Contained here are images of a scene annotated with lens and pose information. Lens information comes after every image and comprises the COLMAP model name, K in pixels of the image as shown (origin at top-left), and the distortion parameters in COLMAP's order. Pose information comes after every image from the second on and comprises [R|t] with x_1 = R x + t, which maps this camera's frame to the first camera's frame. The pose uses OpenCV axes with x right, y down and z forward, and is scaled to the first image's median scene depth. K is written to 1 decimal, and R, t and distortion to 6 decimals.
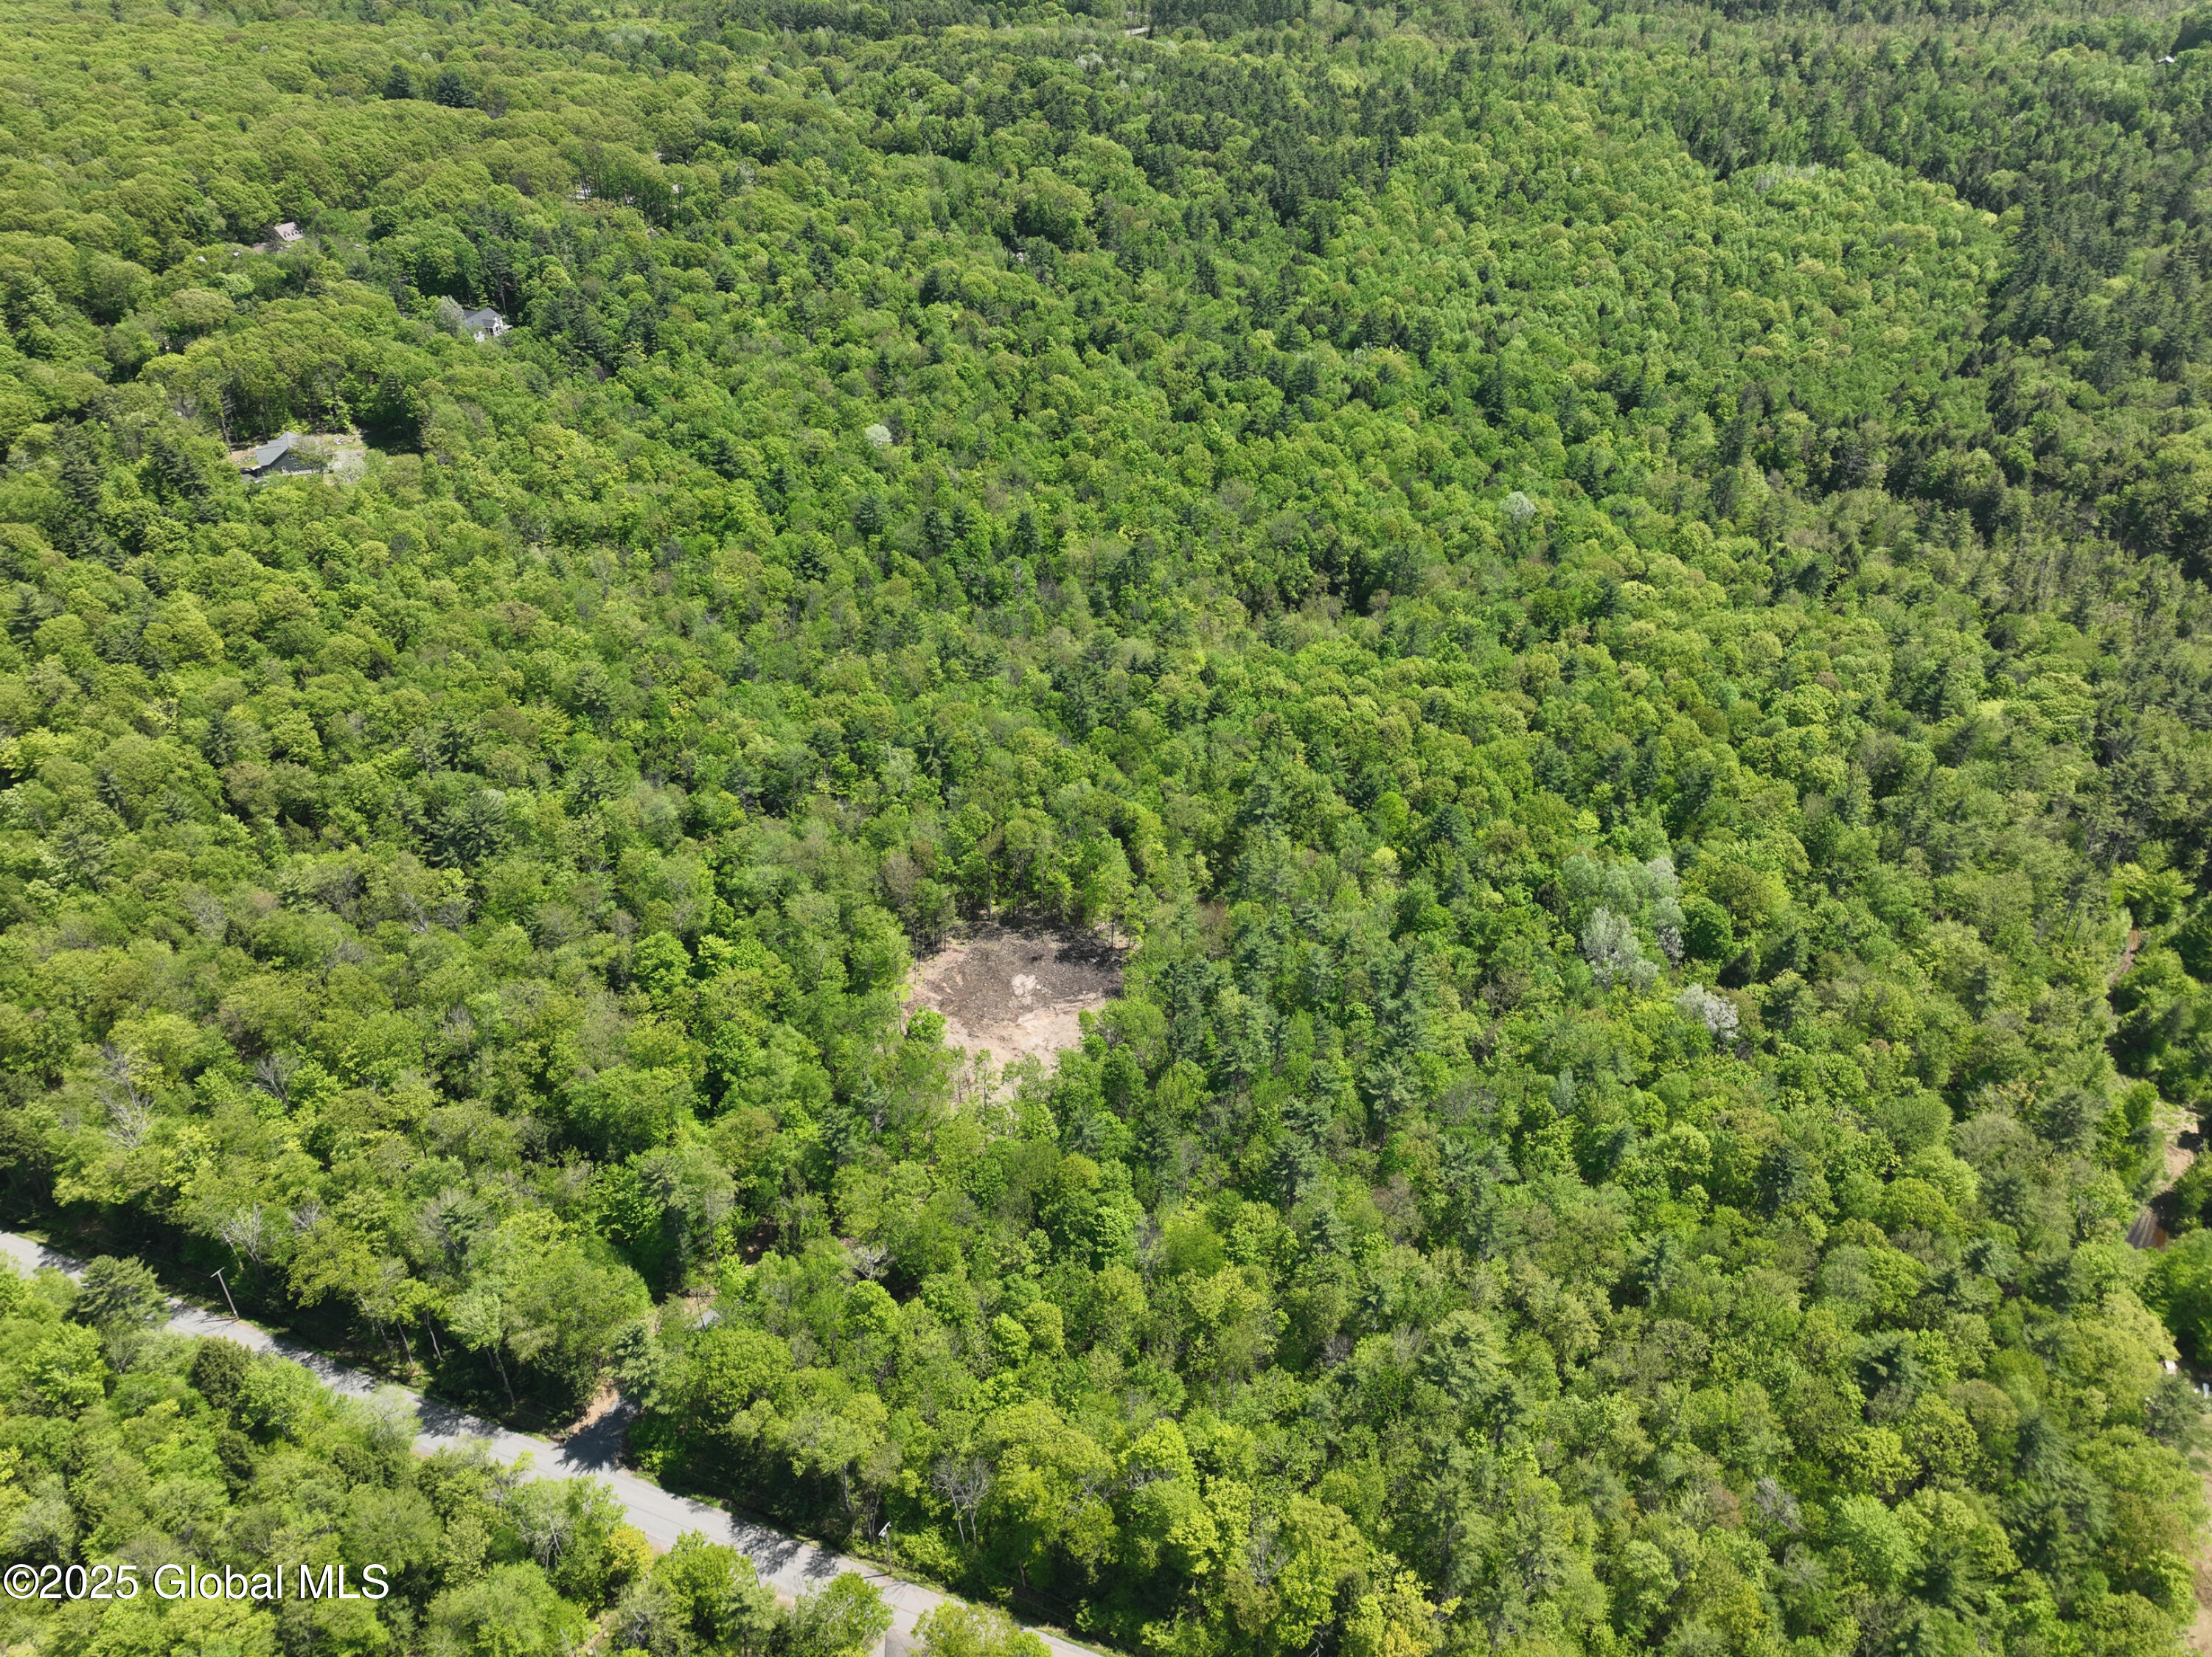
lens RADIAL K [[1671.2, 0, 1111.3], [0, 1671.2, 836.2], [0, 0, 1]] dist [-0.004699, 0.016324]
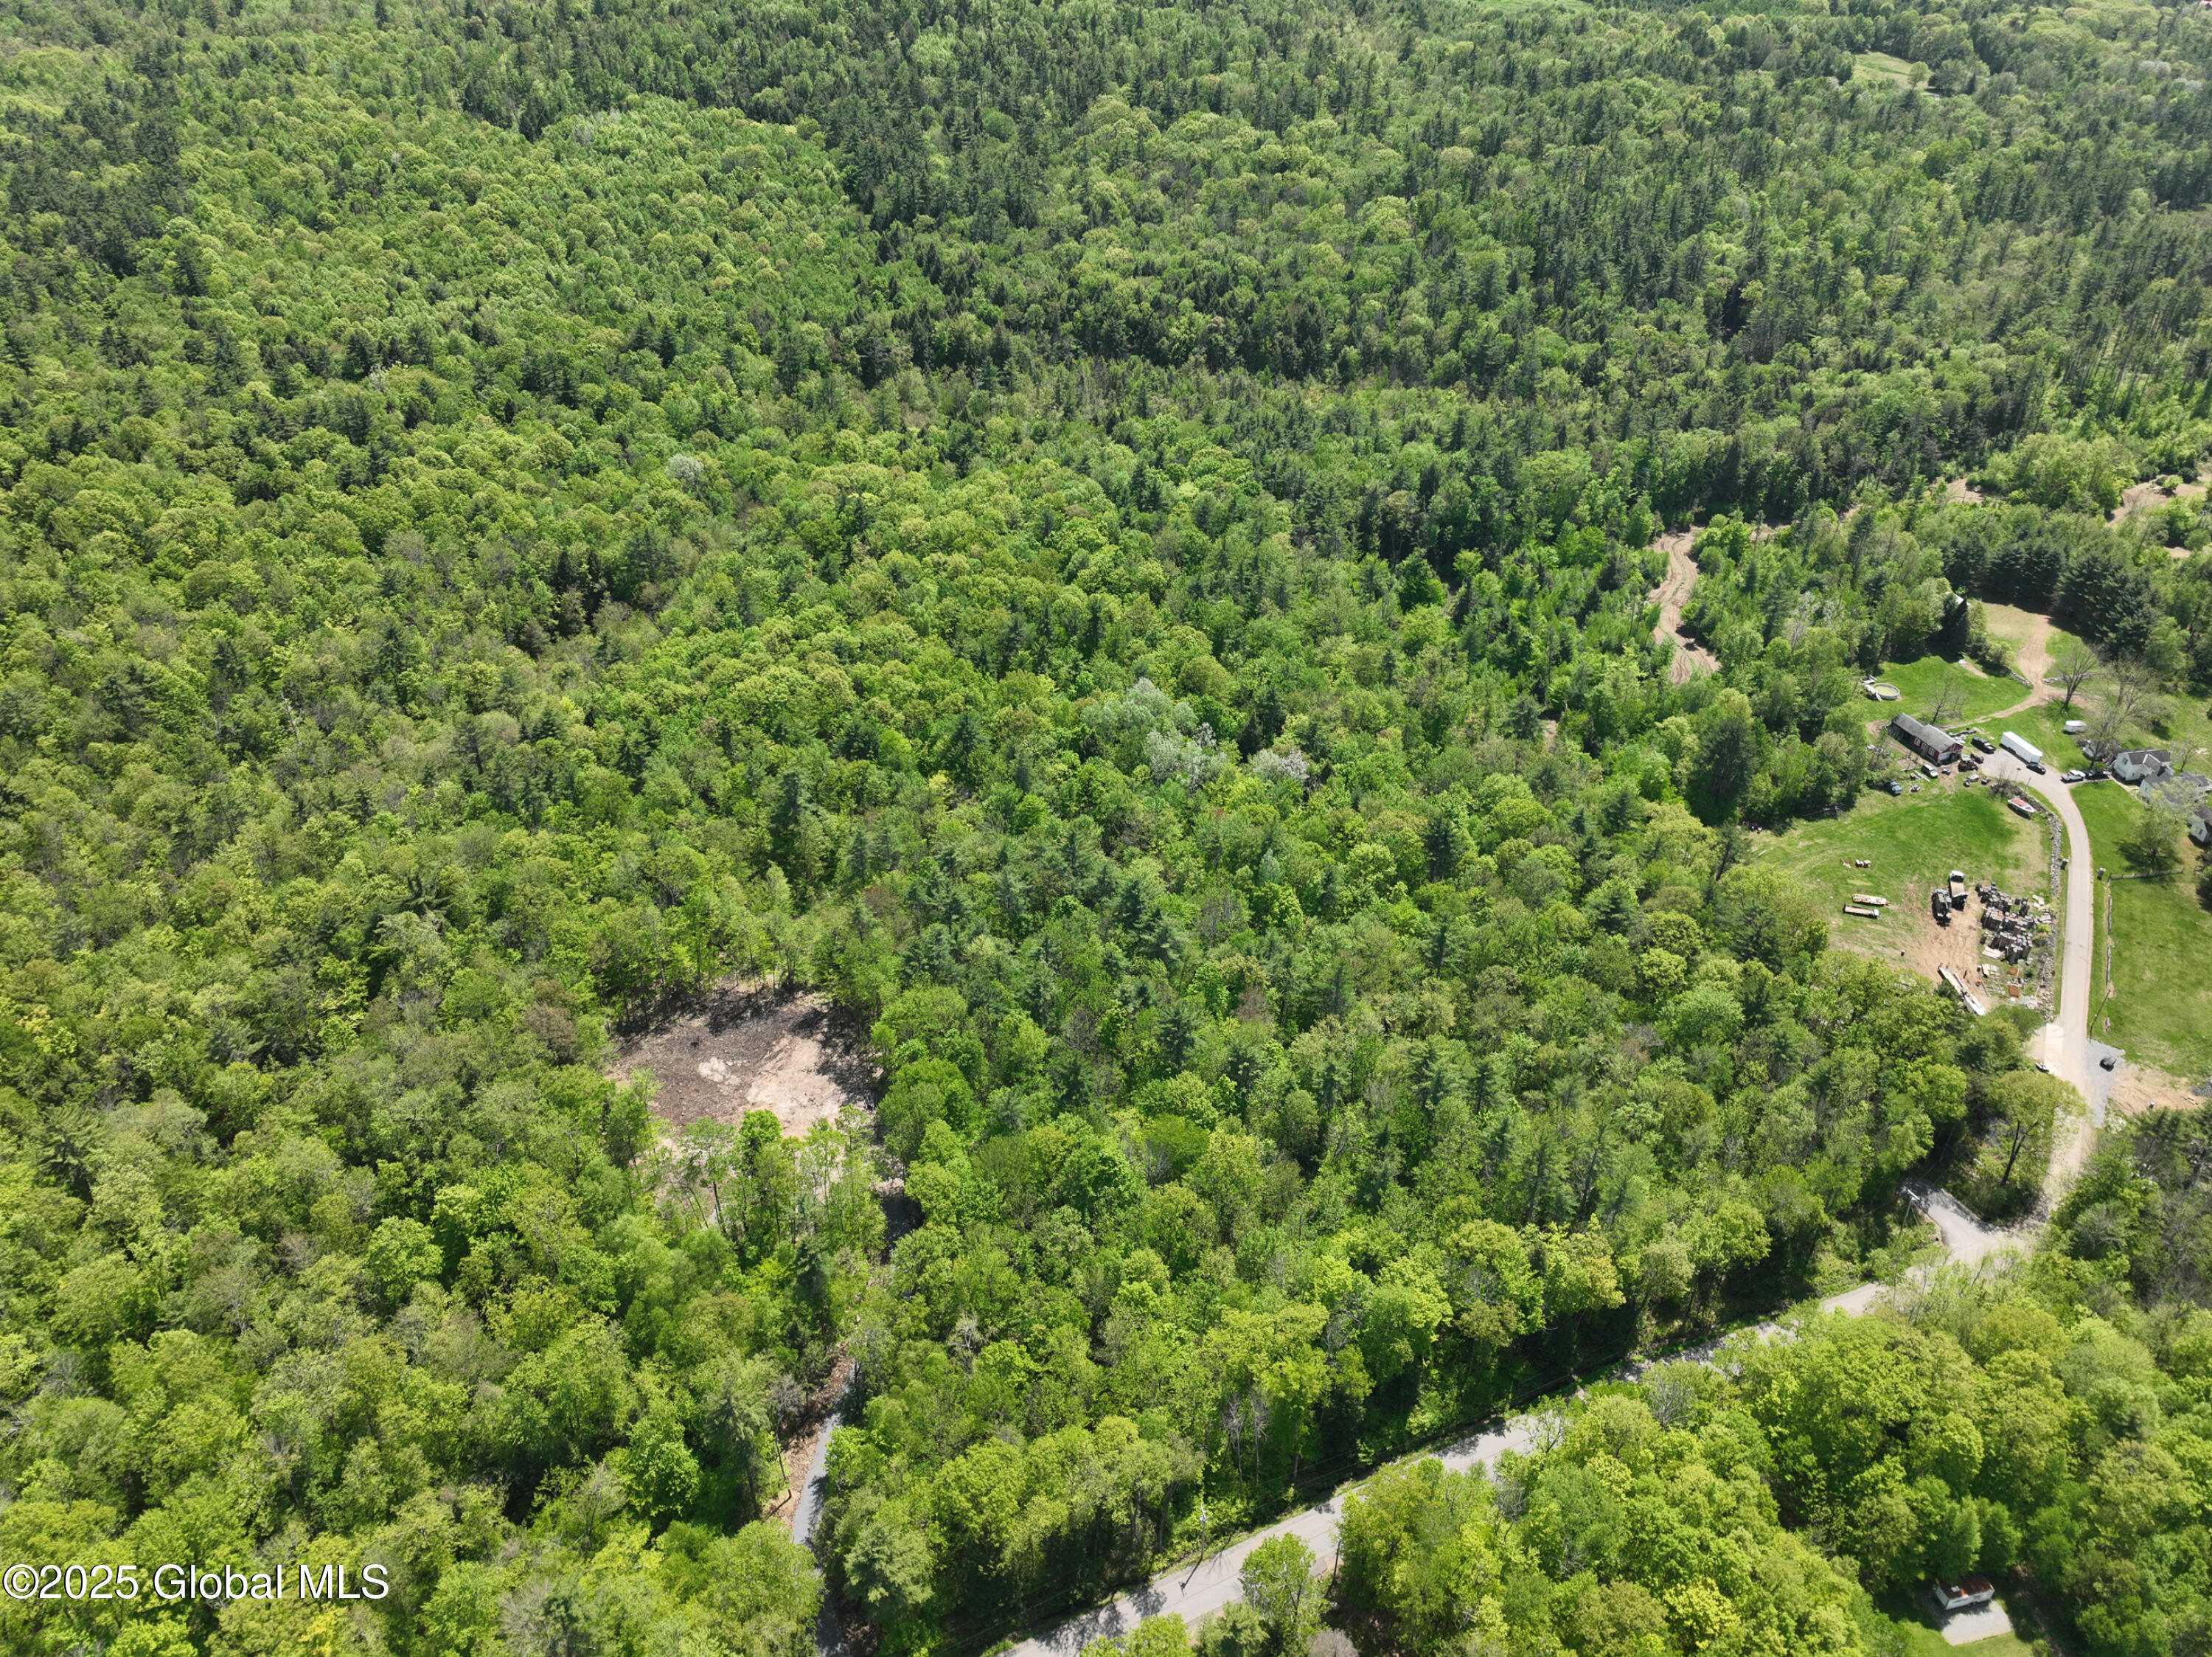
lens RADIAL K [[1671.2, 0, 1129.6], [0, 1671.2, 852.1], [0, 0, 1]] dist [-0.004699, 0.016324]
pose [[0.671911, -0.427472, 0.604816, -0.327020], [0.416965, 0.893242, 0.168104, -0.060785], [-0.612107, 0.139237, 0.778420, 0.121470]]
